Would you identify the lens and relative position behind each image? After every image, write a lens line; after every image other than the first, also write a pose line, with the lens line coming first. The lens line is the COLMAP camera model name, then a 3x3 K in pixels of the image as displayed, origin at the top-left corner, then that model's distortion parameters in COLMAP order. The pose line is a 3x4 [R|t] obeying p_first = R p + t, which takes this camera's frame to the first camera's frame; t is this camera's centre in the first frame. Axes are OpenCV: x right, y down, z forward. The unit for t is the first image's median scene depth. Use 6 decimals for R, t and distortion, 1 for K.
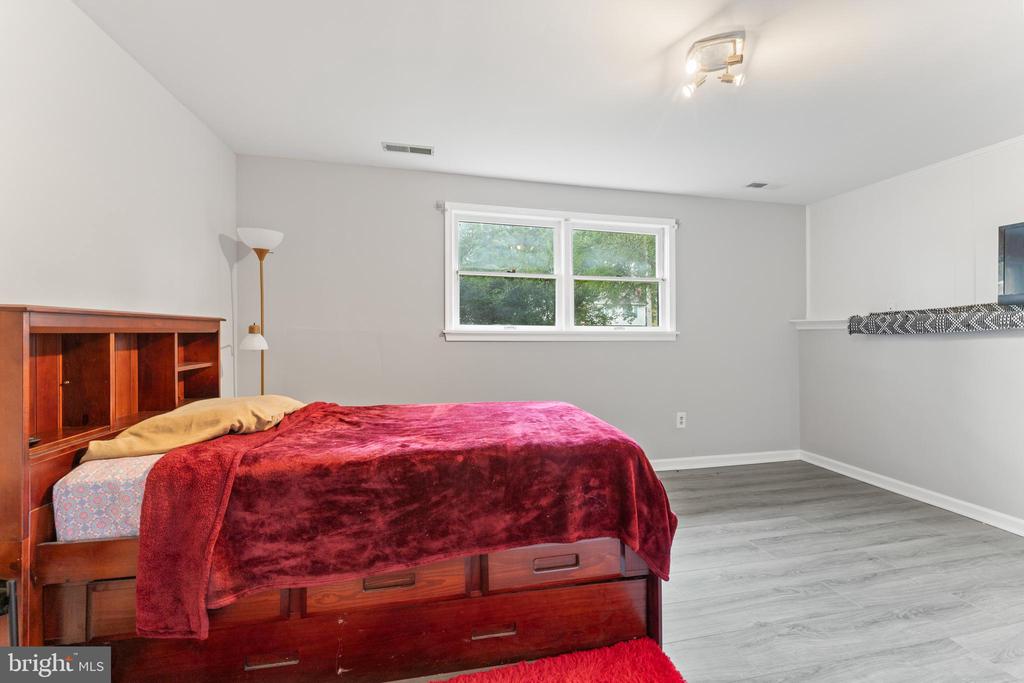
lens RADIAL K [[405.2, 0, 513.5], [0, 405.2, 334.8], [0, 0, 1]] dist [-0.001523, -0.000058]
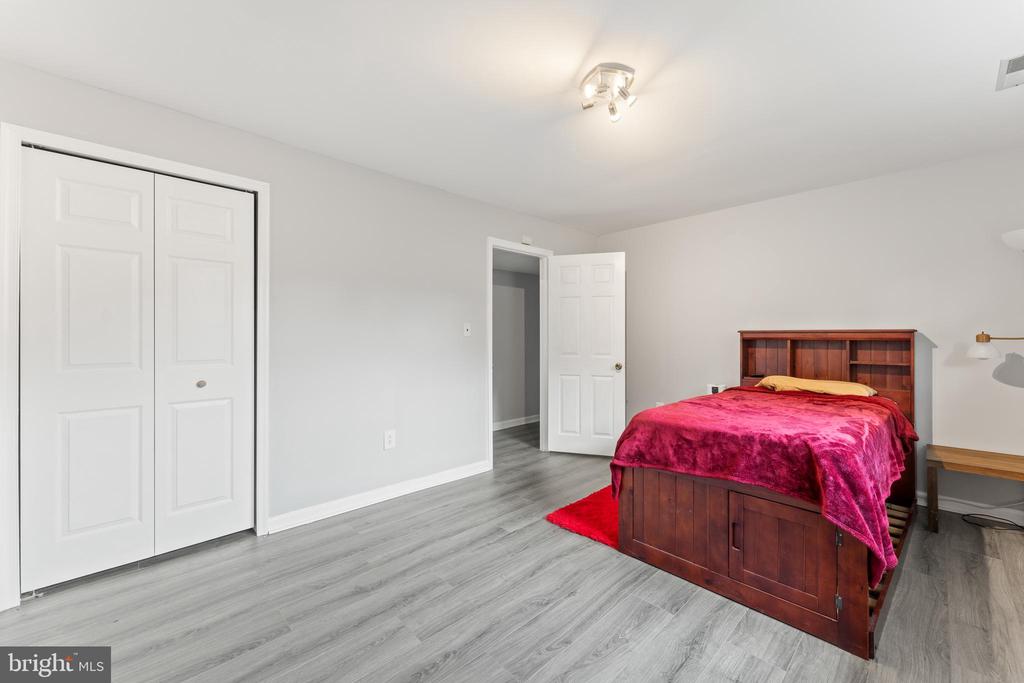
lens RADIAL K [[405.2, 0, 511.6], [0, 405.2, 340.4], [0, 0, 1]] dist [-0.001523, -0.000058]
pose [[-0.854003, -0.002654, -0.520261, 1.287710], [-0.002963, 0.999996, -0.000238, 0.004916], [0.520259, 0.001338, -0.854008, 1.794725]]
